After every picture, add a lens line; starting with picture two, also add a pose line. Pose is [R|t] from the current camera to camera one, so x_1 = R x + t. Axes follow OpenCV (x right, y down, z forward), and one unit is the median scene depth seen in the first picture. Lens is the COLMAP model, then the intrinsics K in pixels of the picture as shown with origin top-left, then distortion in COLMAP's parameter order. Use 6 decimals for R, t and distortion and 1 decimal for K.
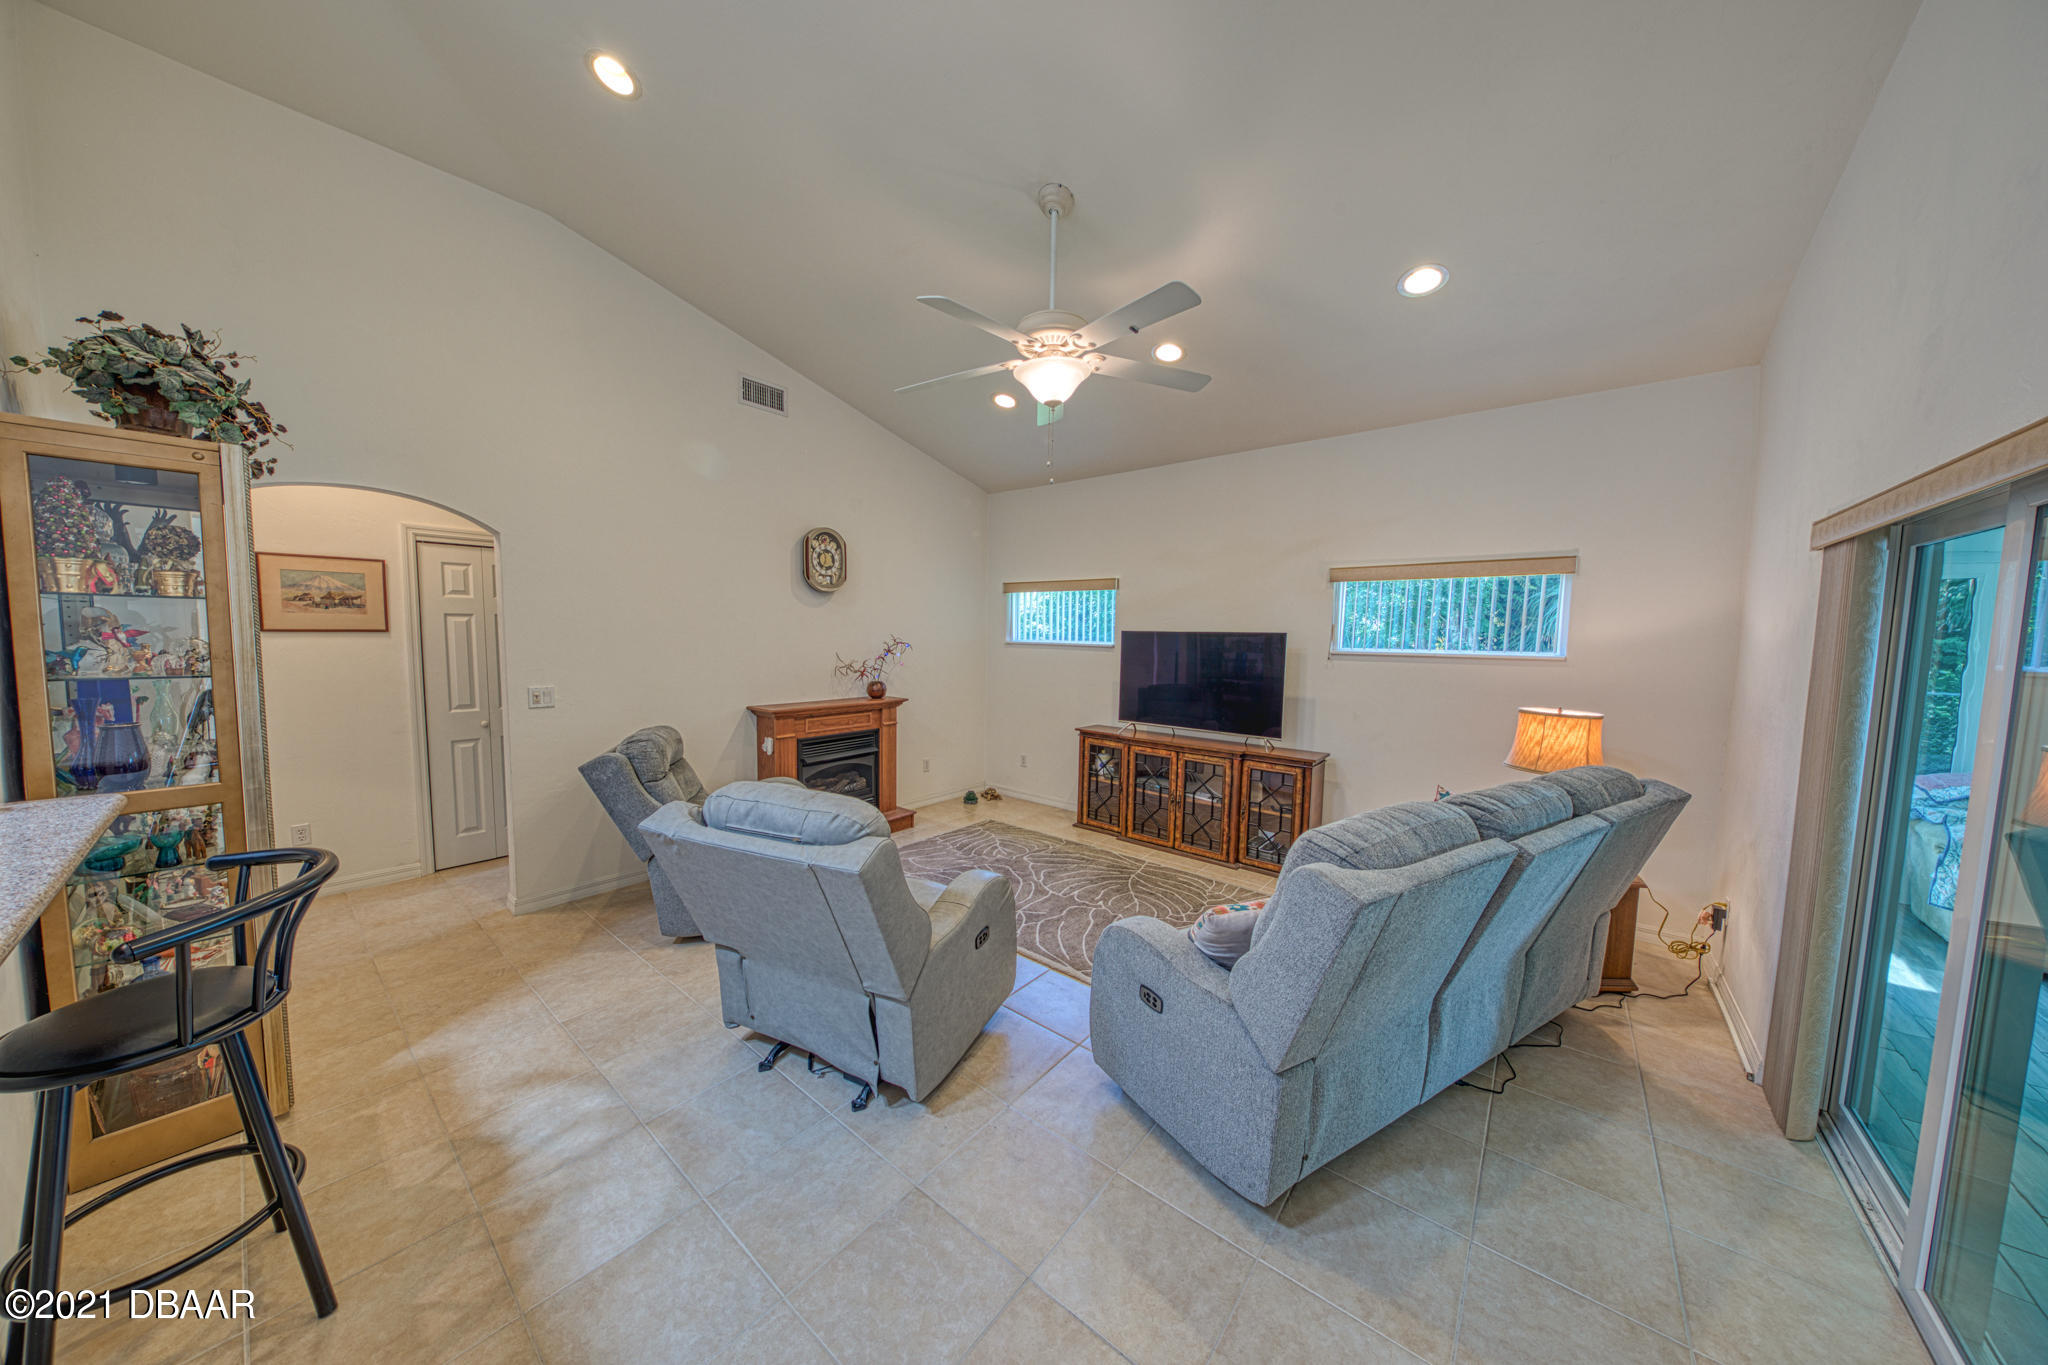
lens RADIAL K [[645.9, 0, 1012.5], [0, 645.9, 685.7], [0, 0, 1]] dist [0.002311, -0.000775]
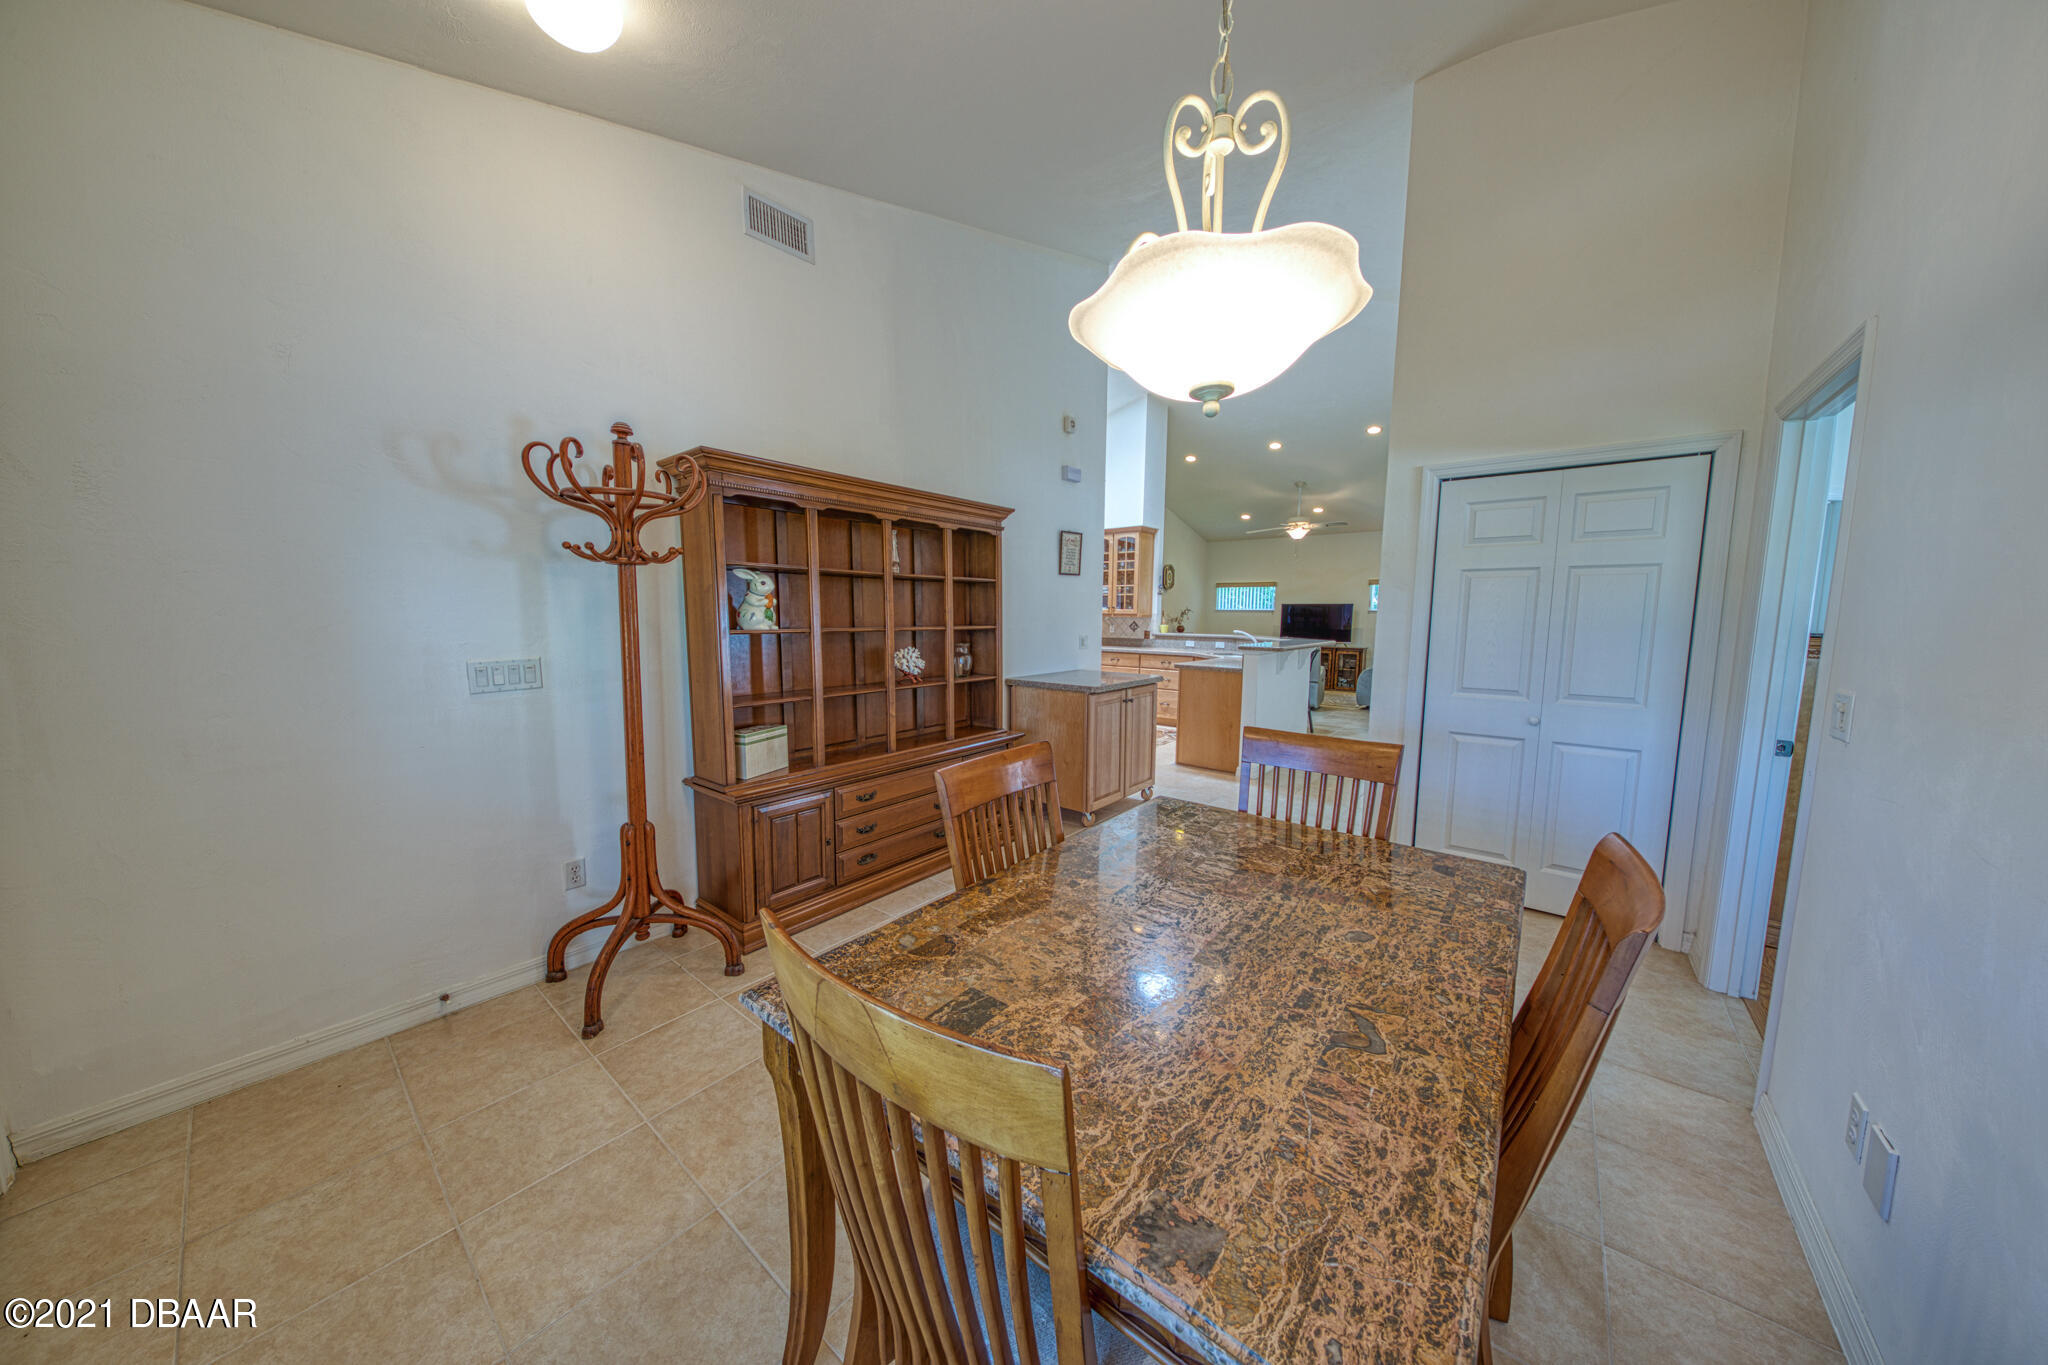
lens RADIAL K [[645.9, 0, 1019.2], [0, 645.9, 681.4], [0, 0, 1]] dist [0.002311, -0.000775]
pose [[0.999848, -0.010539, 0.013891, -0.961076], [0.010178, 0.999616, 0.025783, 0.151699], [-0.014158, -0.025637, 0.999571, -1.607200]]
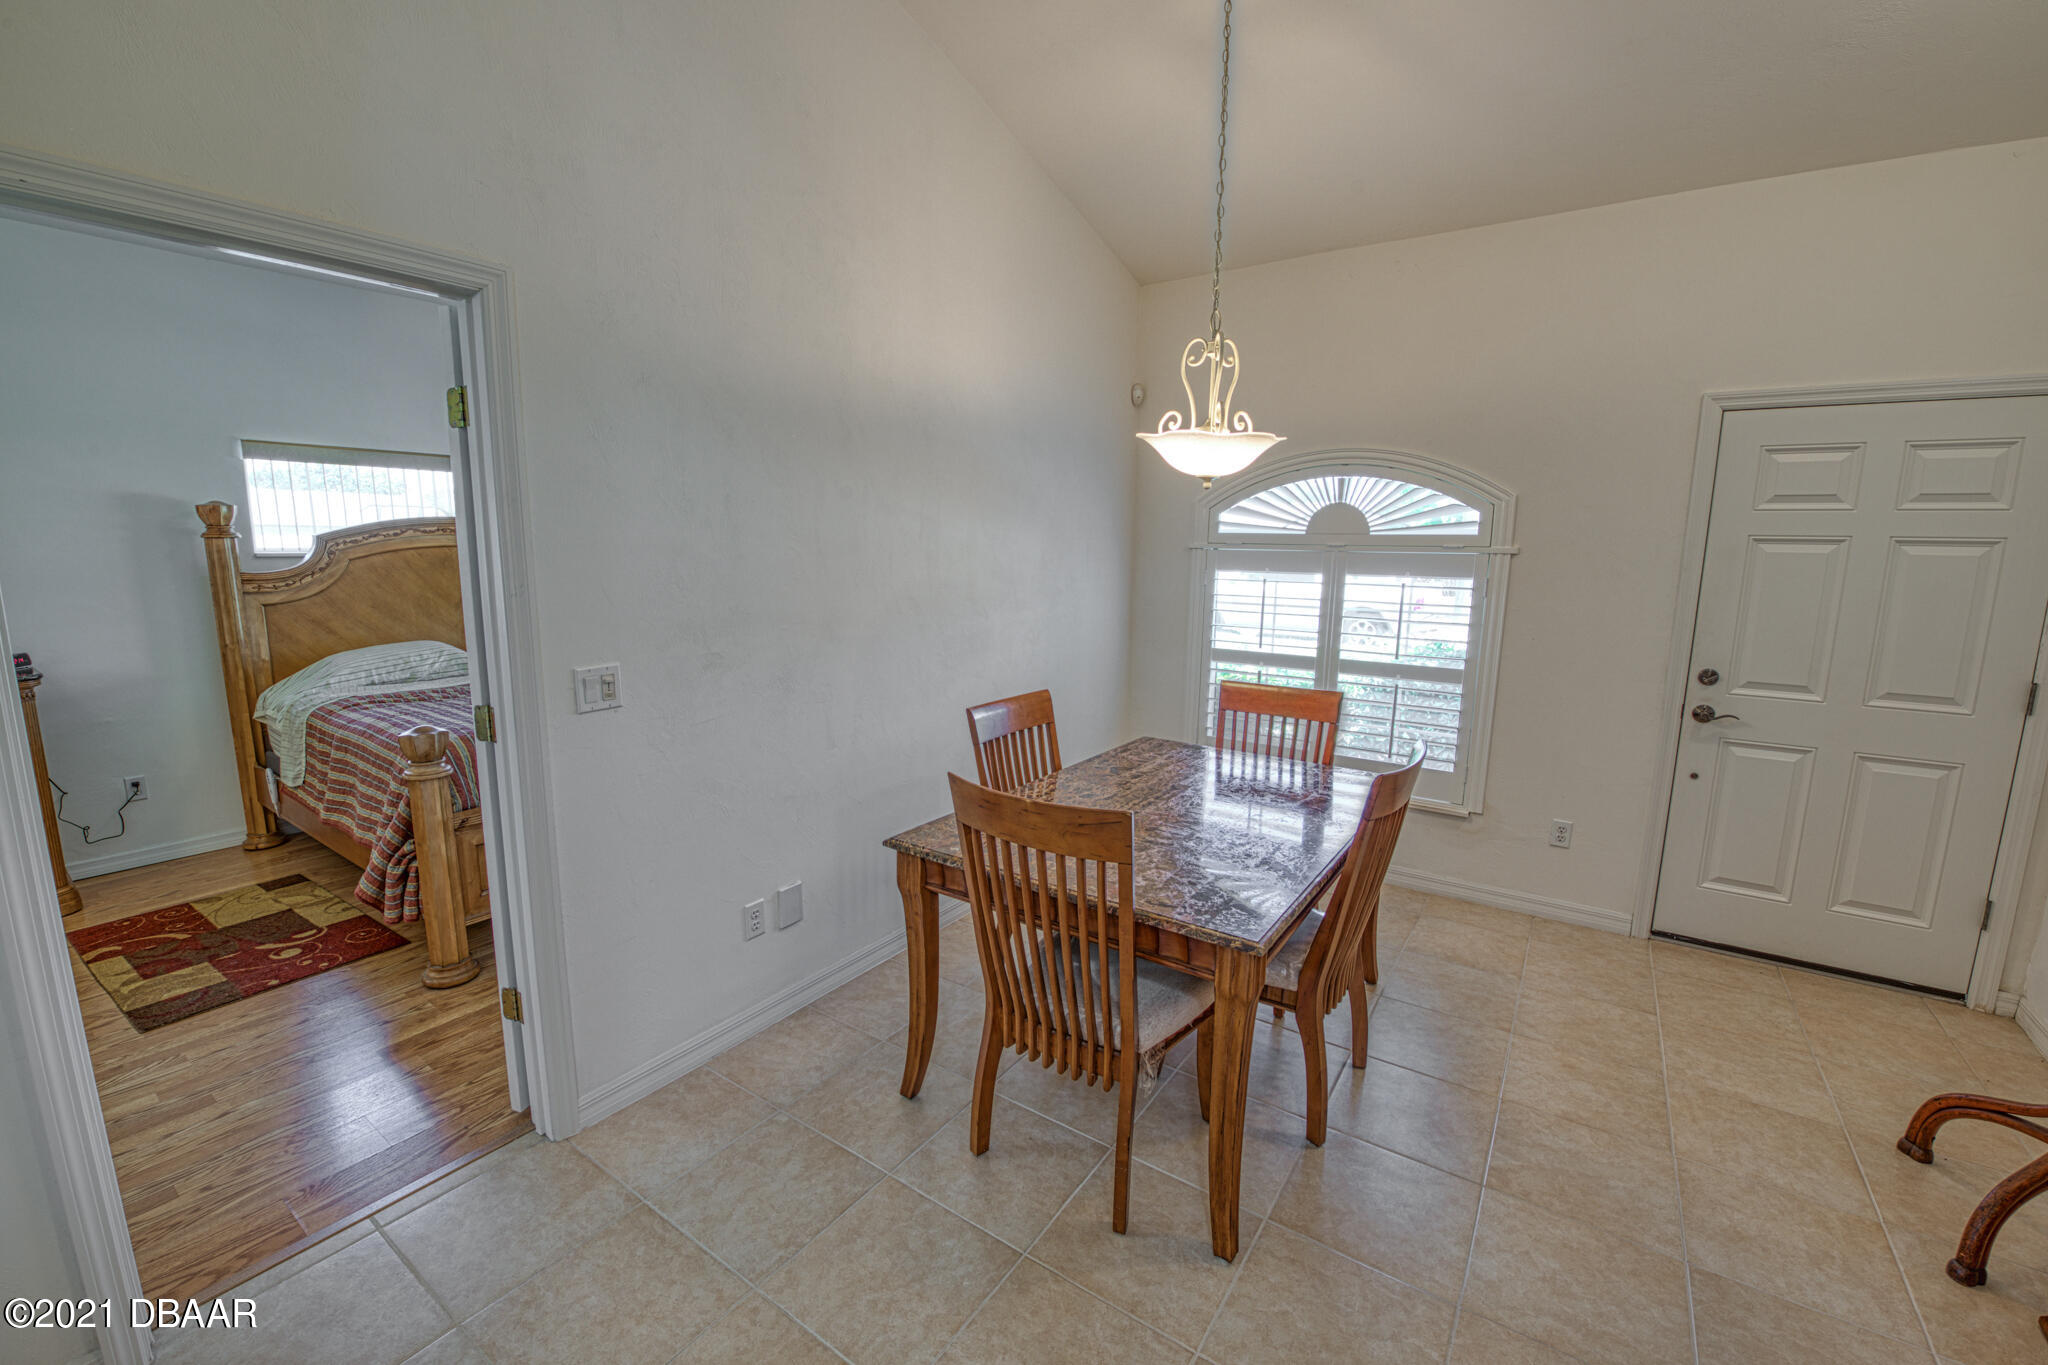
lens RADIAL K [[856.7, 0, 1003.9], [0, 856.7, 680.2], [0, 0, 1]] dist [-0.013861, -0.000551]
pose [[-0.996452, -0.016538, -0.082518, -0.693622], [-0.035966, 0.970139, 0.239867, 0.052099], [0.076087, 0.241984, -0.967292, -0.757194]]
